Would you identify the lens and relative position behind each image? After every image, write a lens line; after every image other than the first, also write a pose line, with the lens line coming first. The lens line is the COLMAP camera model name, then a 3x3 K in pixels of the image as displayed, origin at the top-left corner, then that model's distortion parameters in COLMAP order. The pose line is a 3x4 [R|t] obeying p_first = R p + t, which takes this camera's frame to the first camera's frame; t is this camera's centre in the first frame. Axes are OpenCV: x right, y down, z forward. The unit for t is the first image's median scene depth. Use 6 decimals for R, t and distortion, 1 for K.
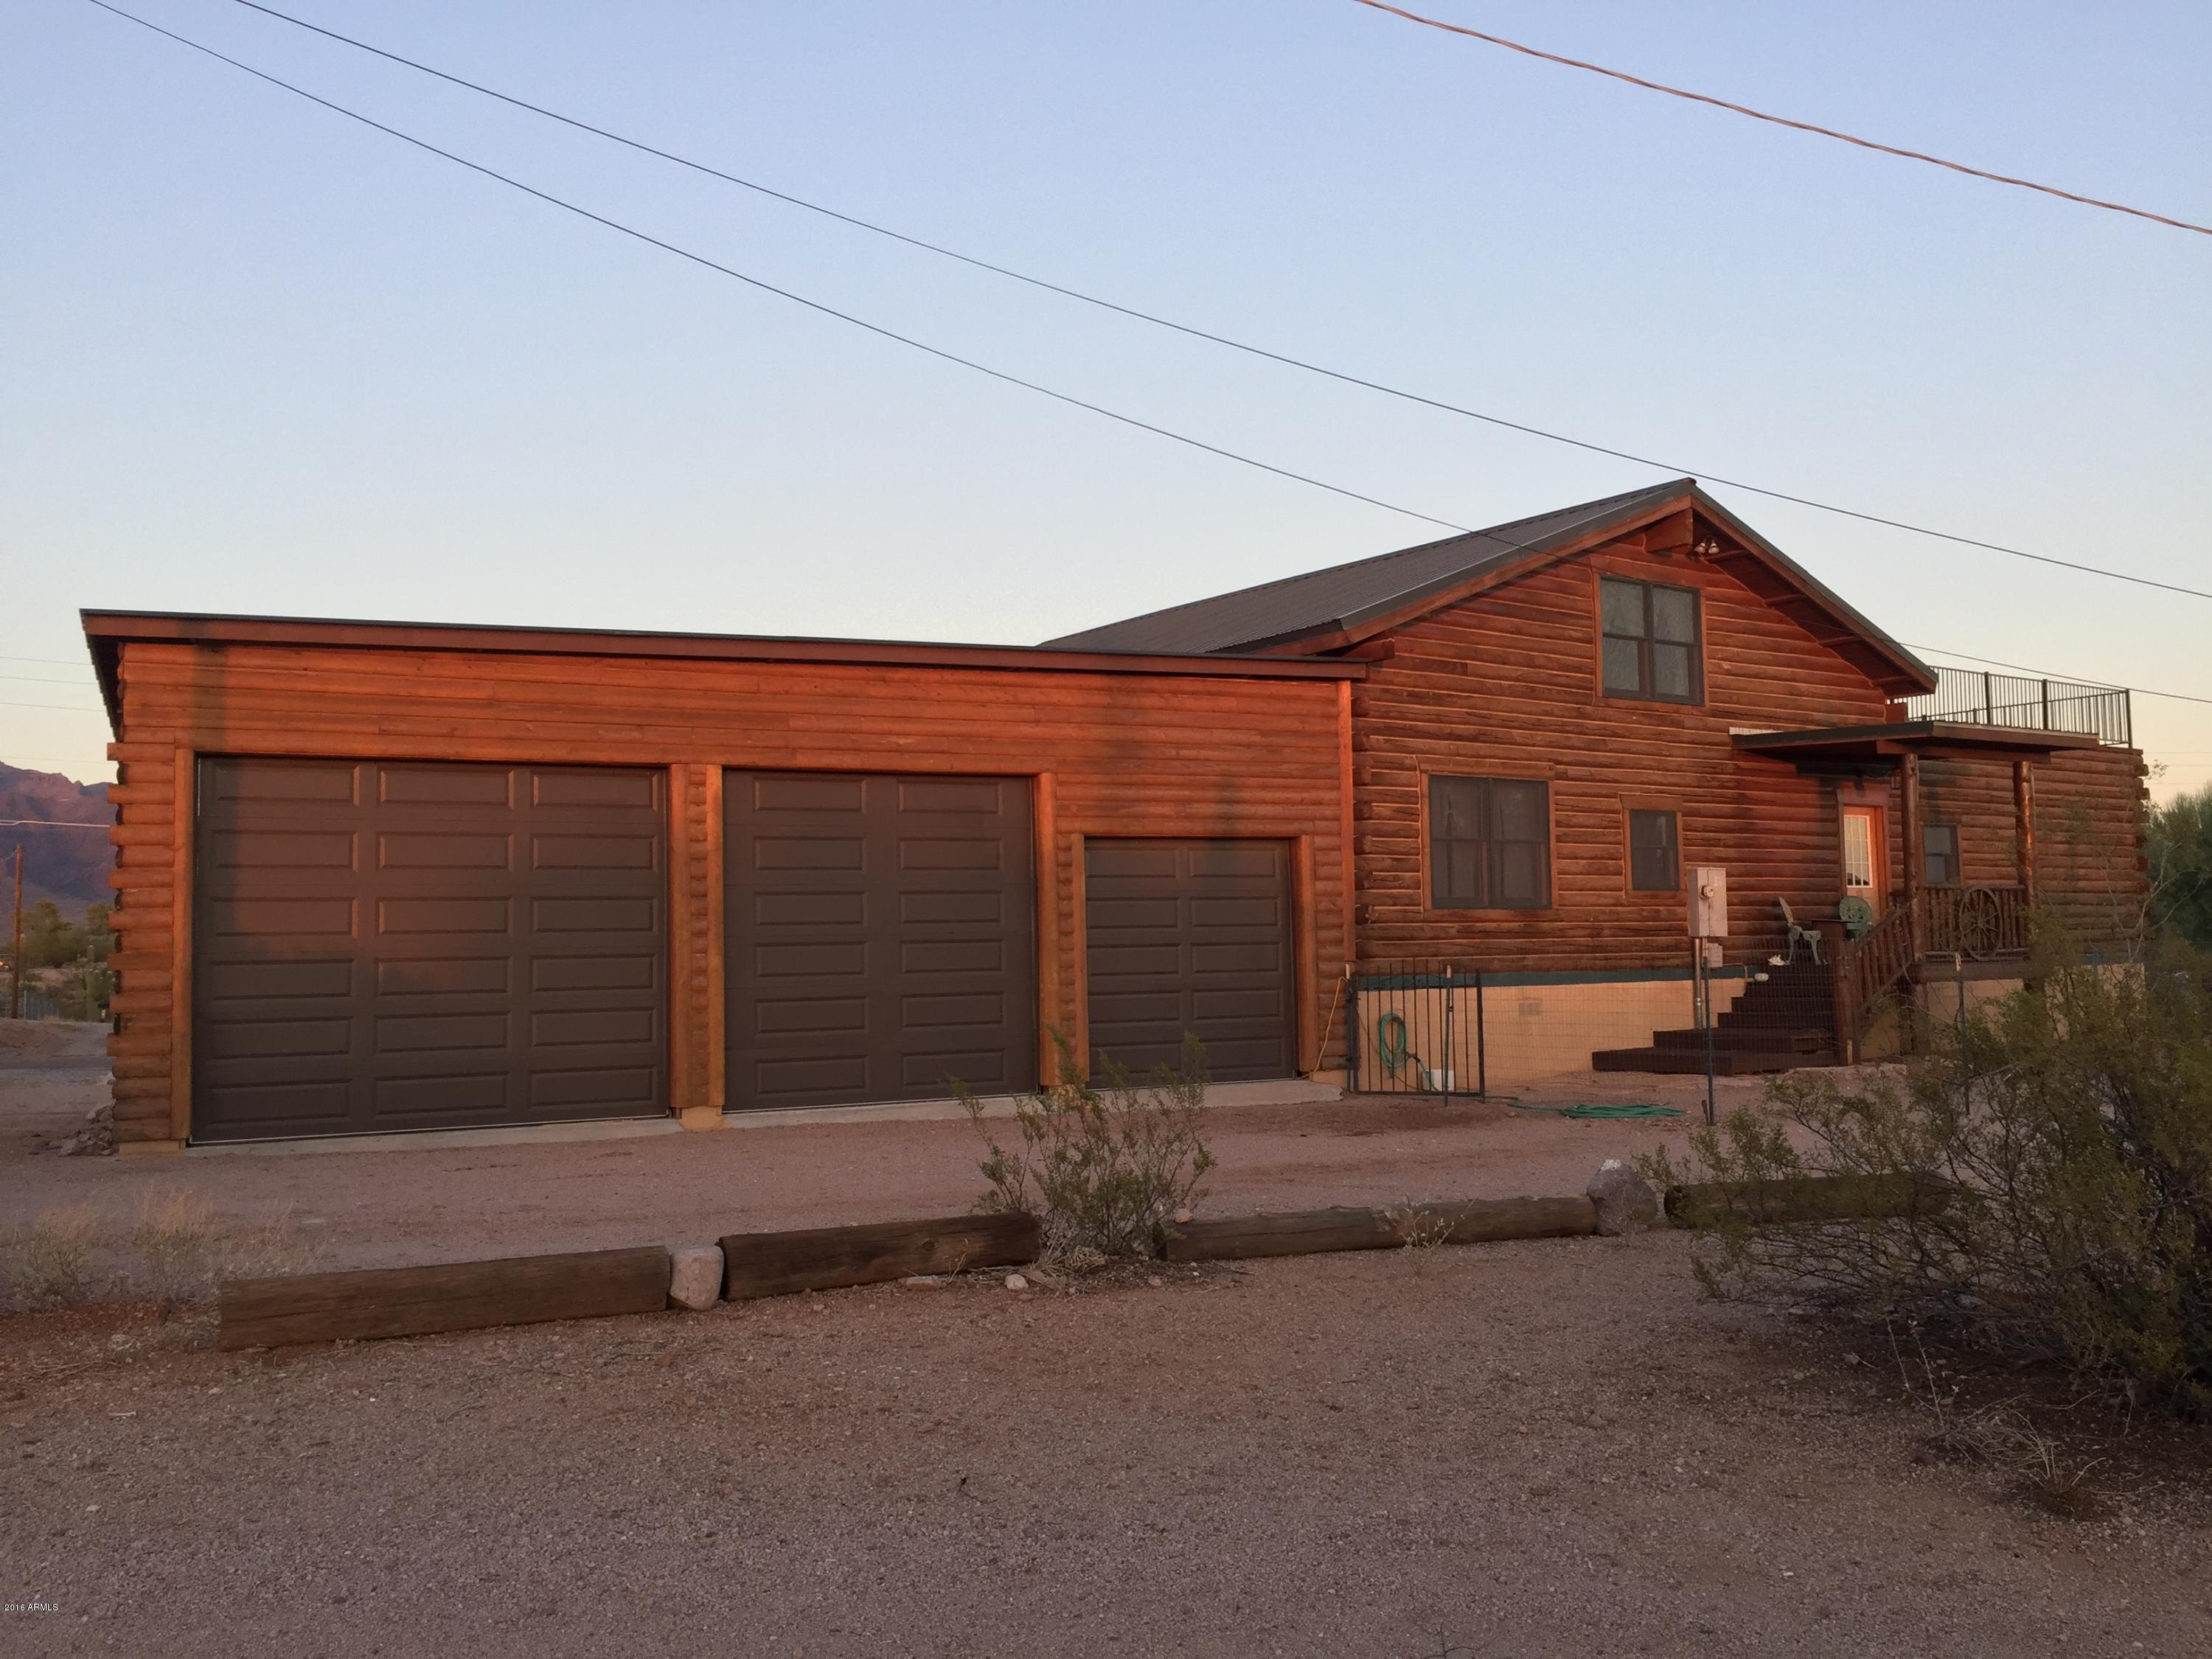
lens RADIAL K [[1885.4, 0, 1115.9], [0, 1885.4, 823.7], [0, 0, 1]] dist [0.081345, -0.108320]
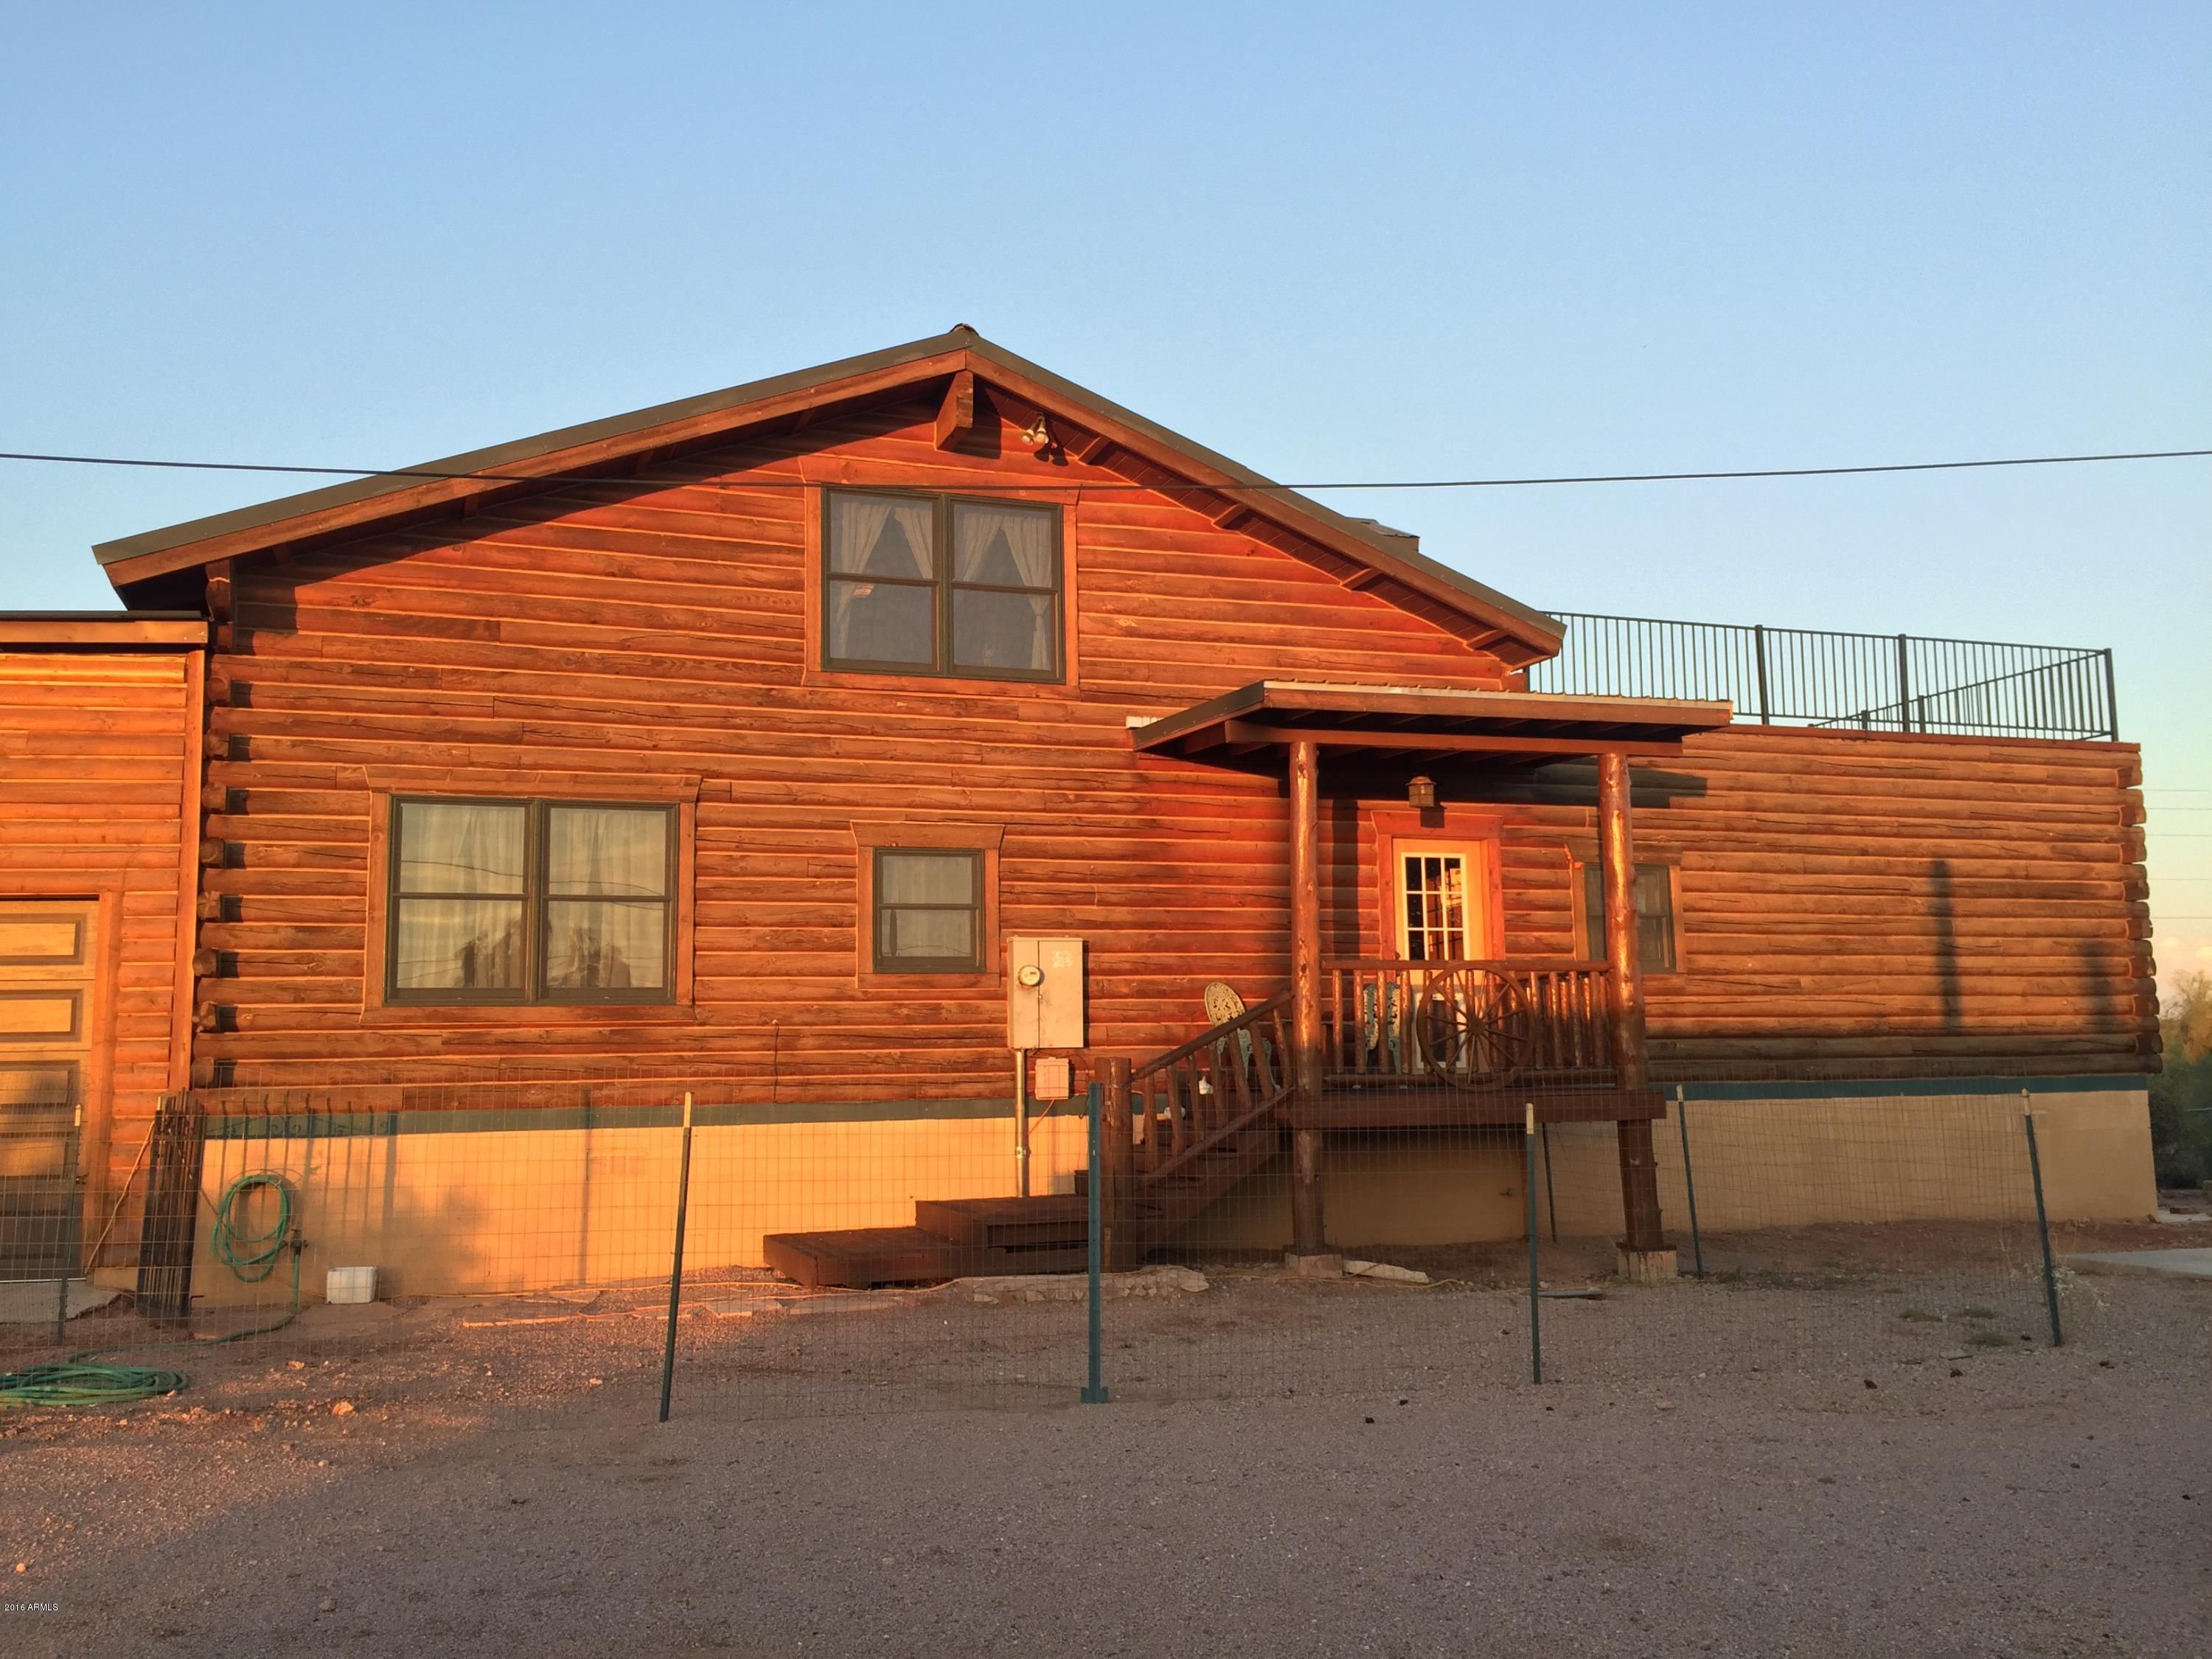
lens RADIAL K [[1885.4, 0, 1106.8], [0, 1885.4, 826.7], [0, 0, 1]] dist [0.081345, -0.108320]
pose [[0.955412, -0.029664, -0.293781, 0.572248], [0.015451, 0.998600, -0.050584, 0.020388], [0.294870, 0.043789, 0.954533, 0.450732]]
